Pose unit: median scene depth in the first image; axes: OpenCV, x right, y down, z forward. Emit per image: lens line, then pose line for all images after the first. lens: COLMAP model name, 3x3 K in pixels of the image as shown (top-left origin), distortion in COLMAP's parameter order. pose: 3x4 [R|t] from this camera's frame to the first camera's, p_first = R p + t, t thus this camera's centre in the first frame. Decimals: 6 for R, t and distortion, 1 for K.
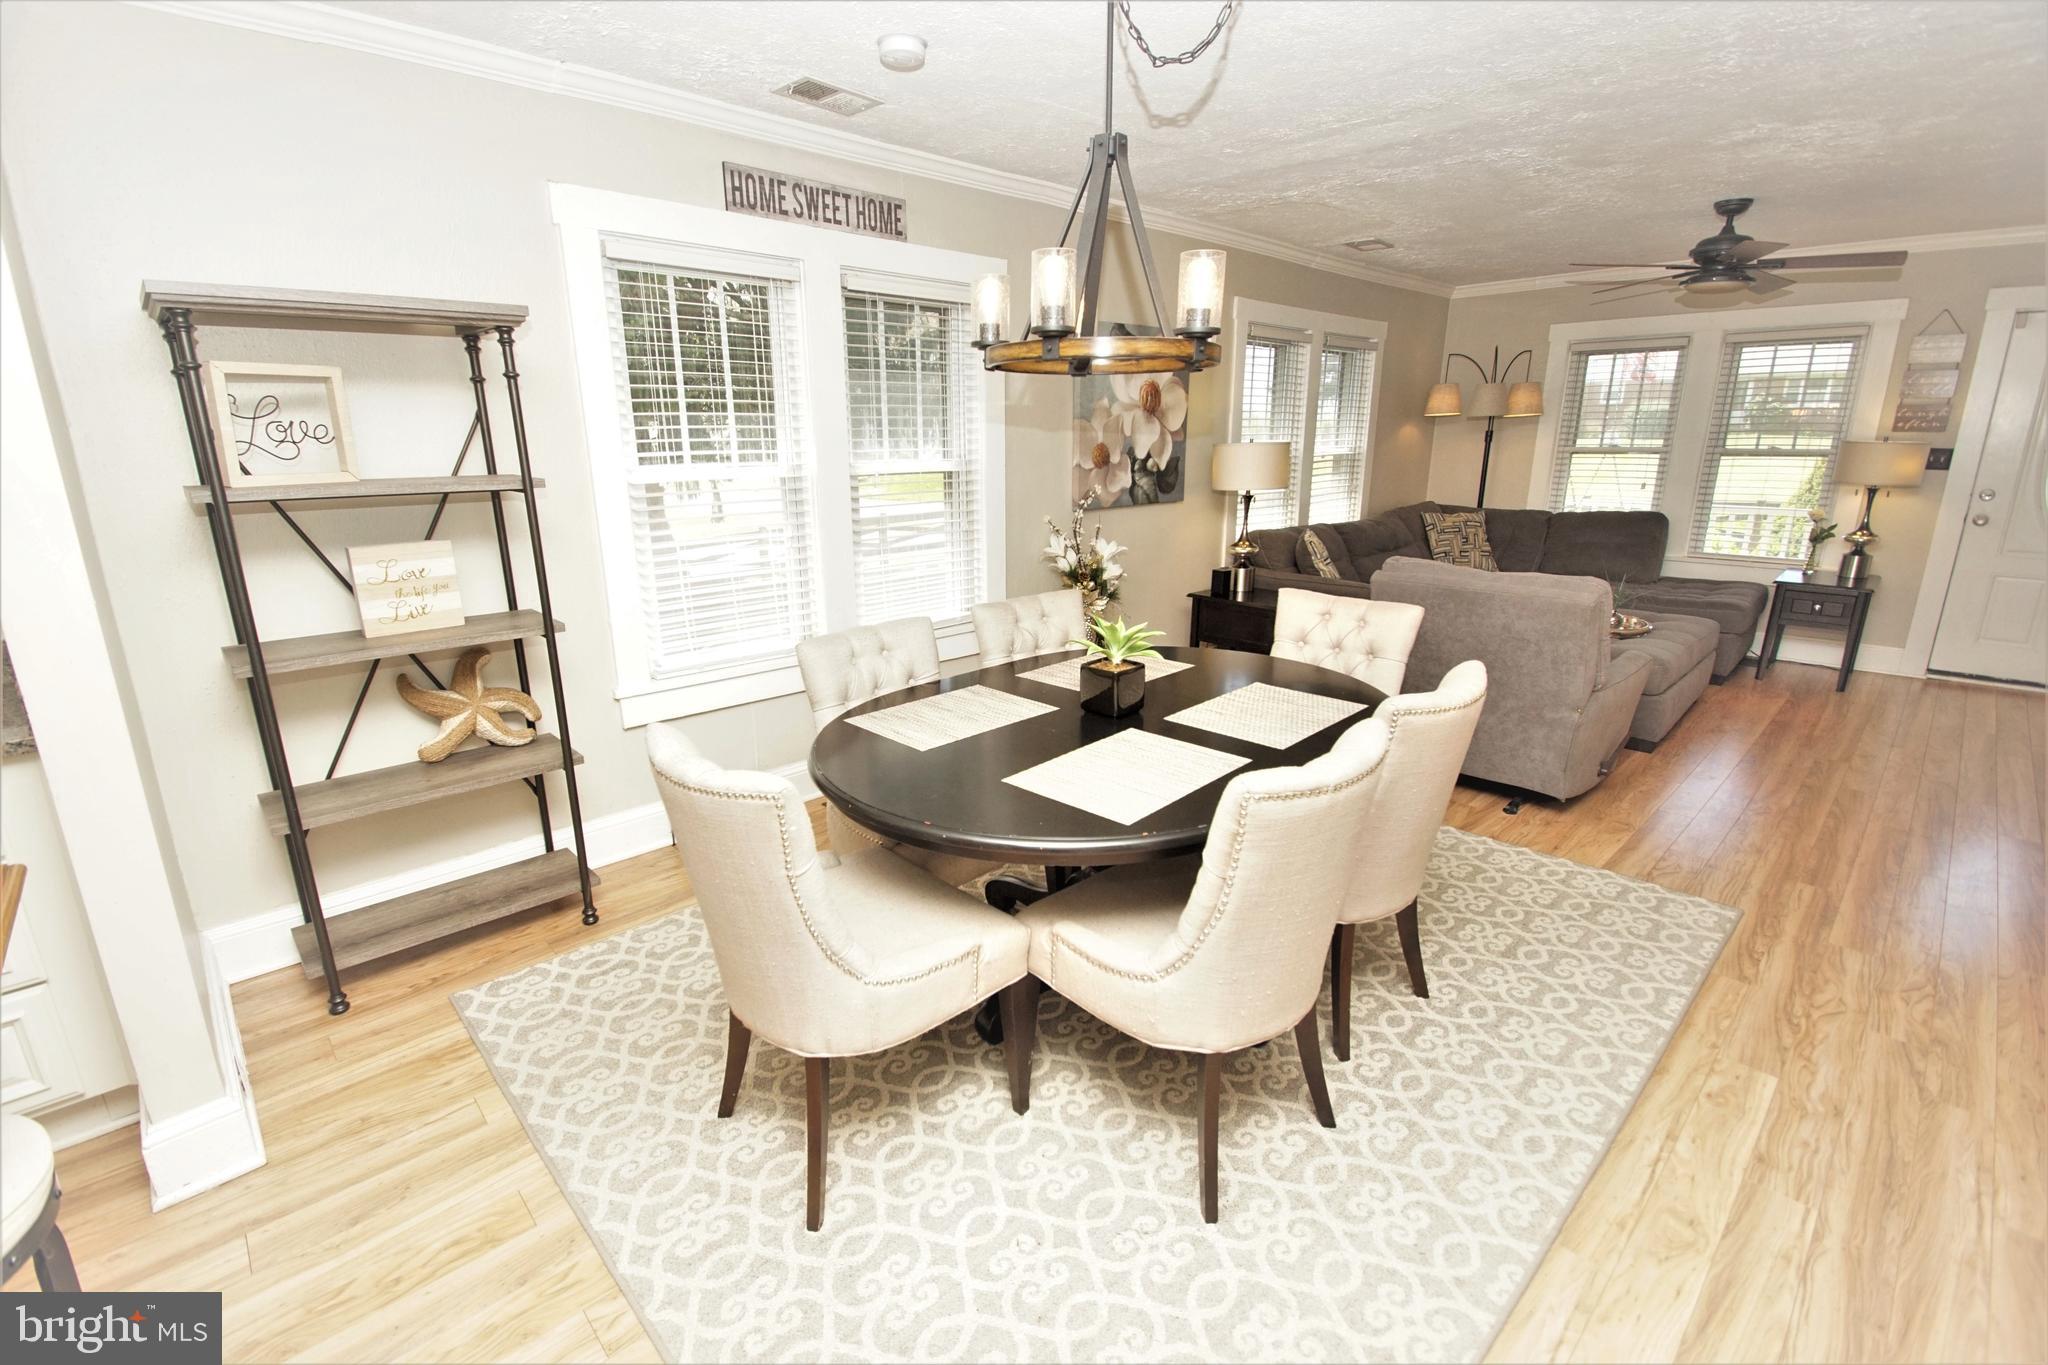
lens RADIAL K [[901.9, 0, 1009.6], [0, 901.9, 678.0], [0, 0, 1]] dist [0.008468, -0.013305]
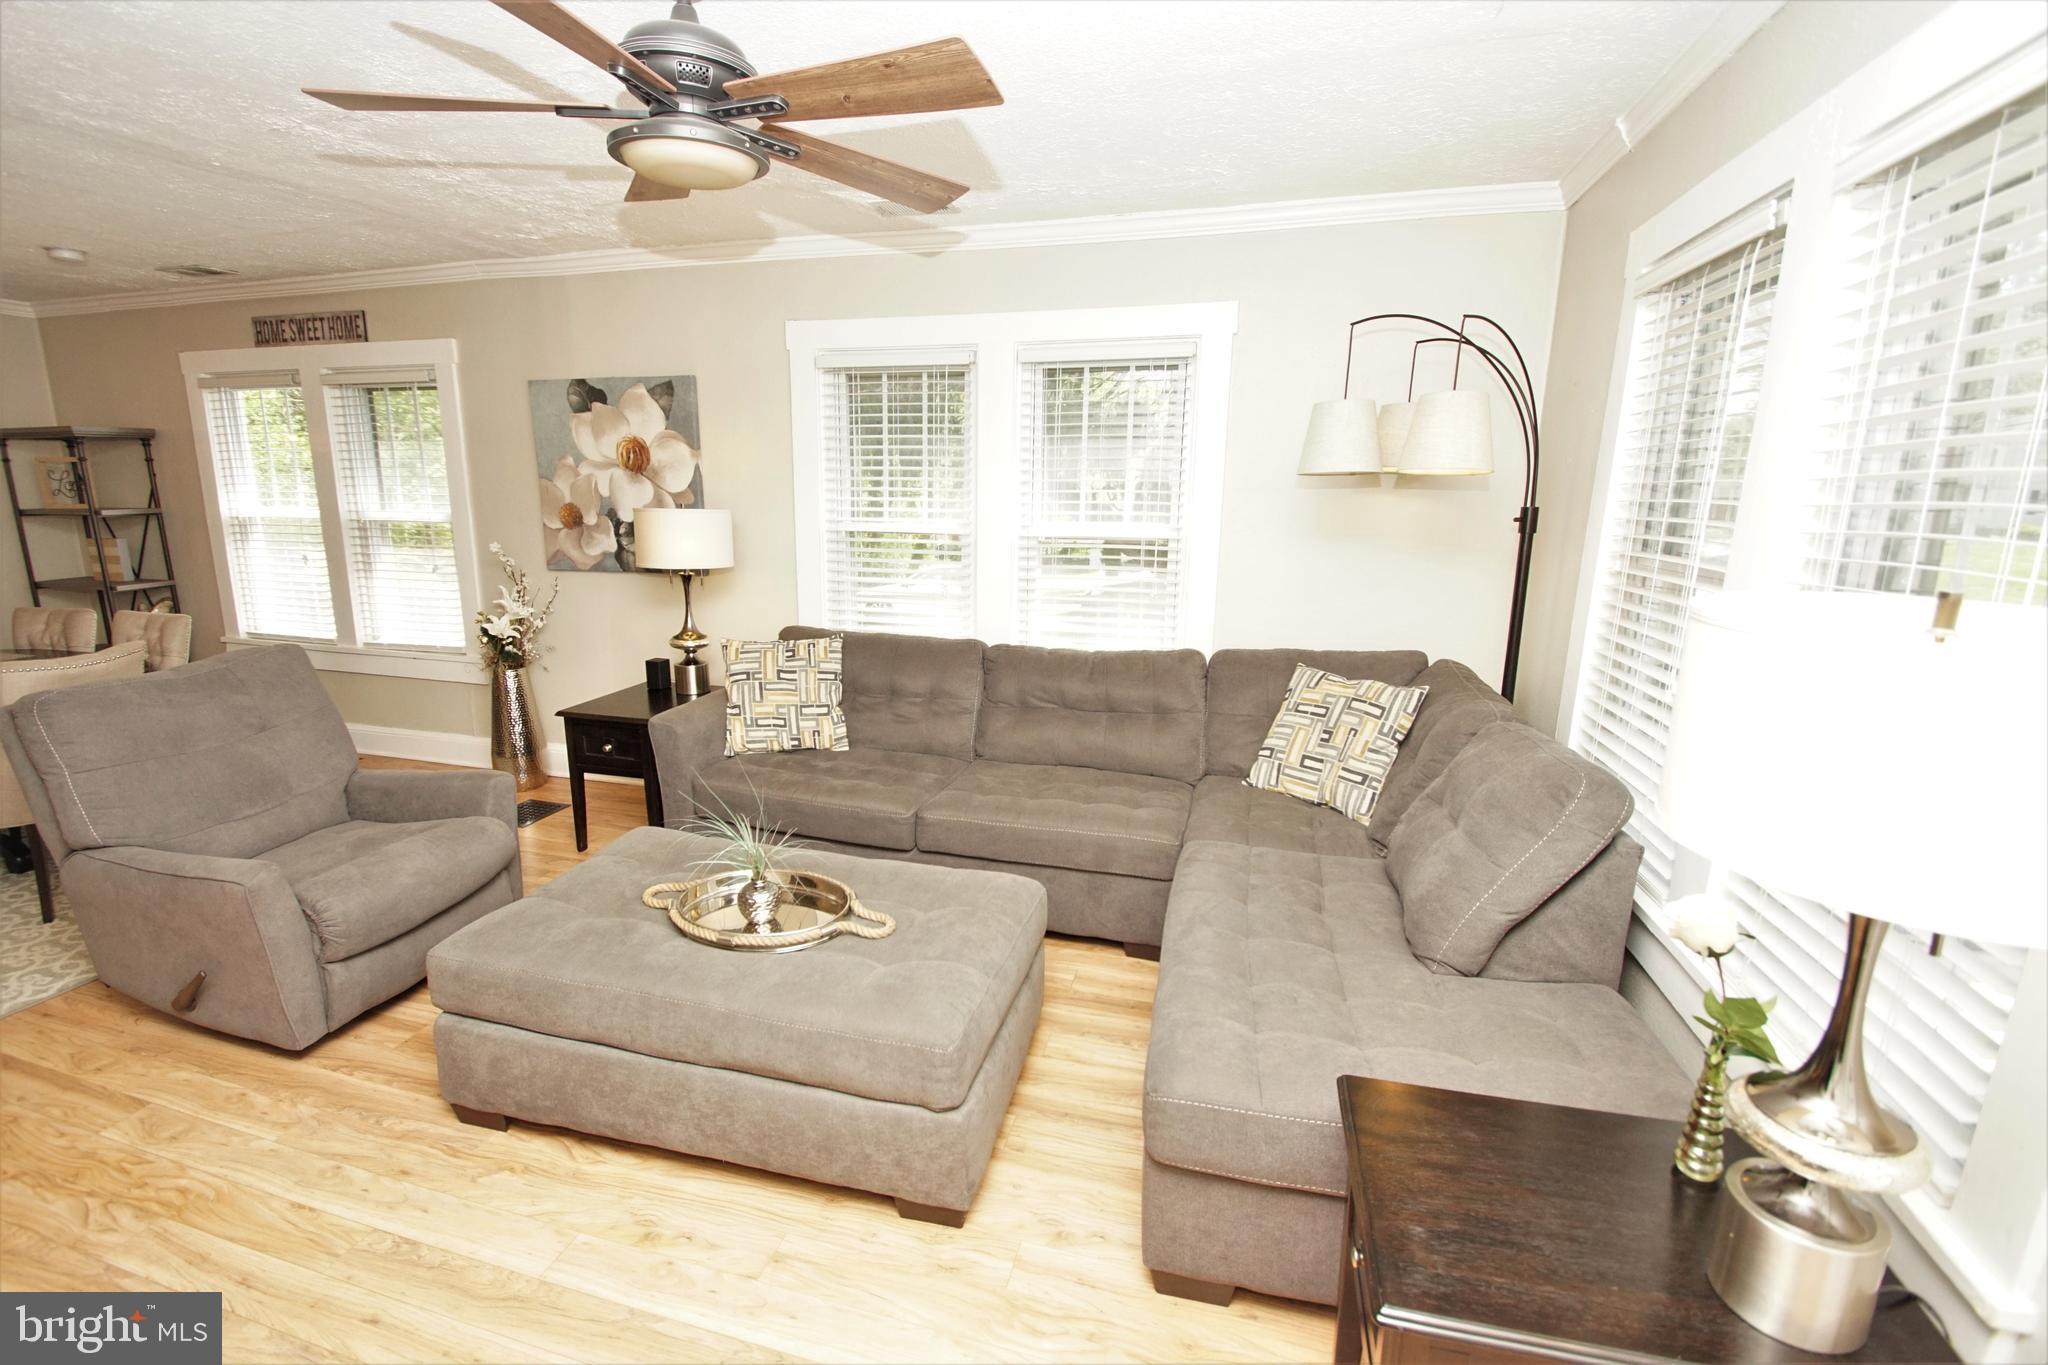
lens RADIAL K [[901.9, 0, 1009.6], [0, 901.9, 678.0], [0, 0, 1]] dist [0.008468, -0.013305]
pose [[0.512013, 0.170918, -0.841802, 1.100527], [-0.247634, 0.967767, 0.045874, -0.222195], [0.822509, 0.184970, 0.537834, 0.835773]]
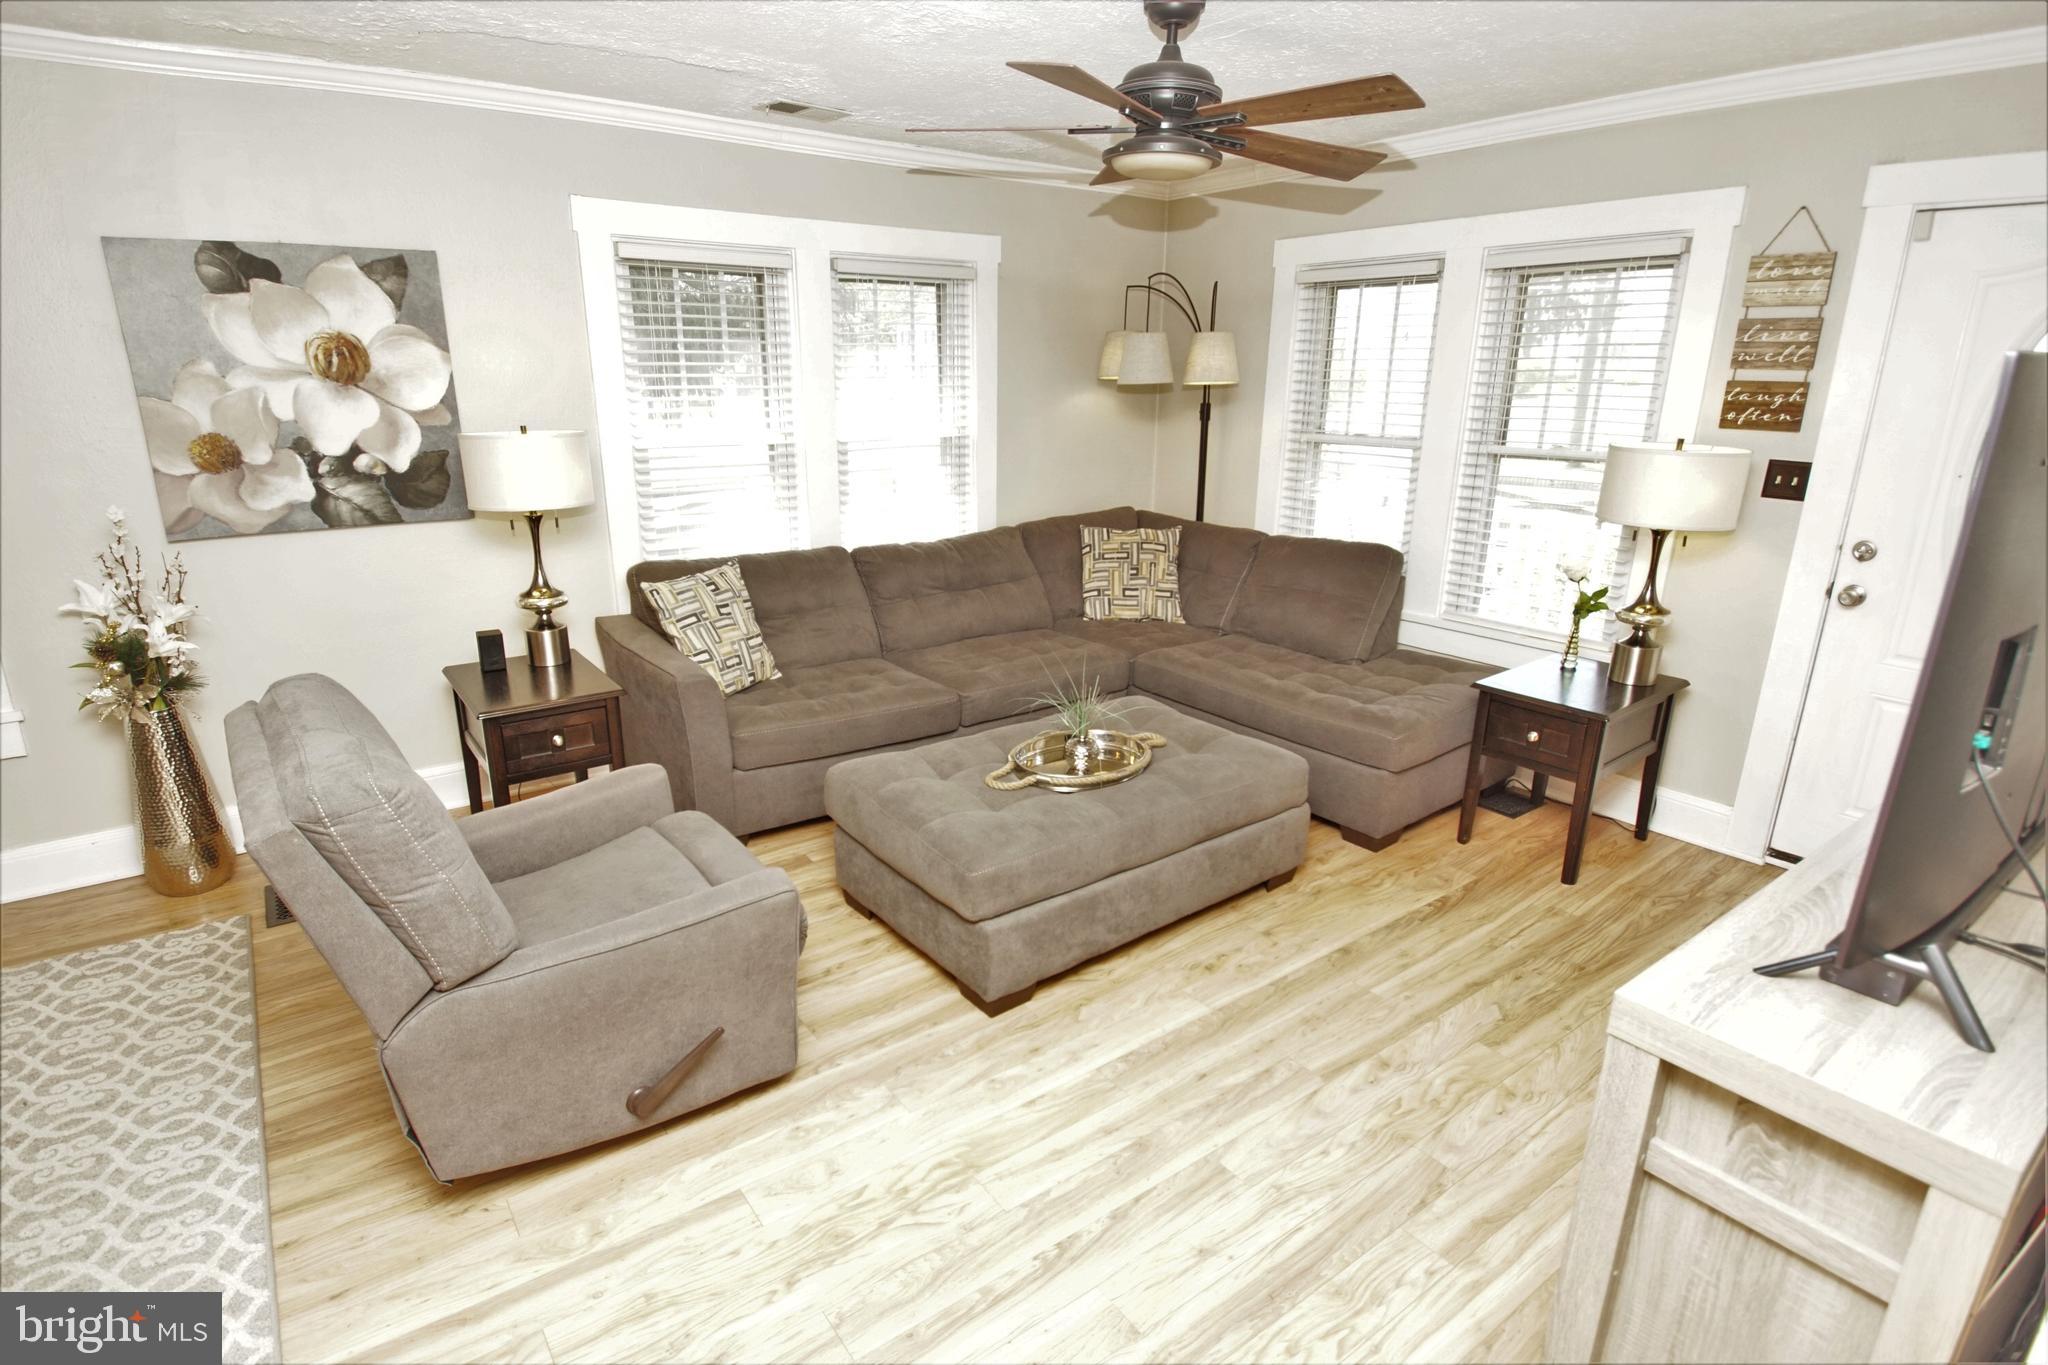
lens RADIAL K [[1047.0, 0, 989.0], [0, 1047.0, 673.3], [0, 0, 1]] dist [0.003297, -0.017361]
pose [[0.991406, 0.048932, -0.121324, 0.679924], [-0.046641, 0.998677, 0.021660, -0.124495], [0.122223, -0.015815, 0.992377, 0.318711]]
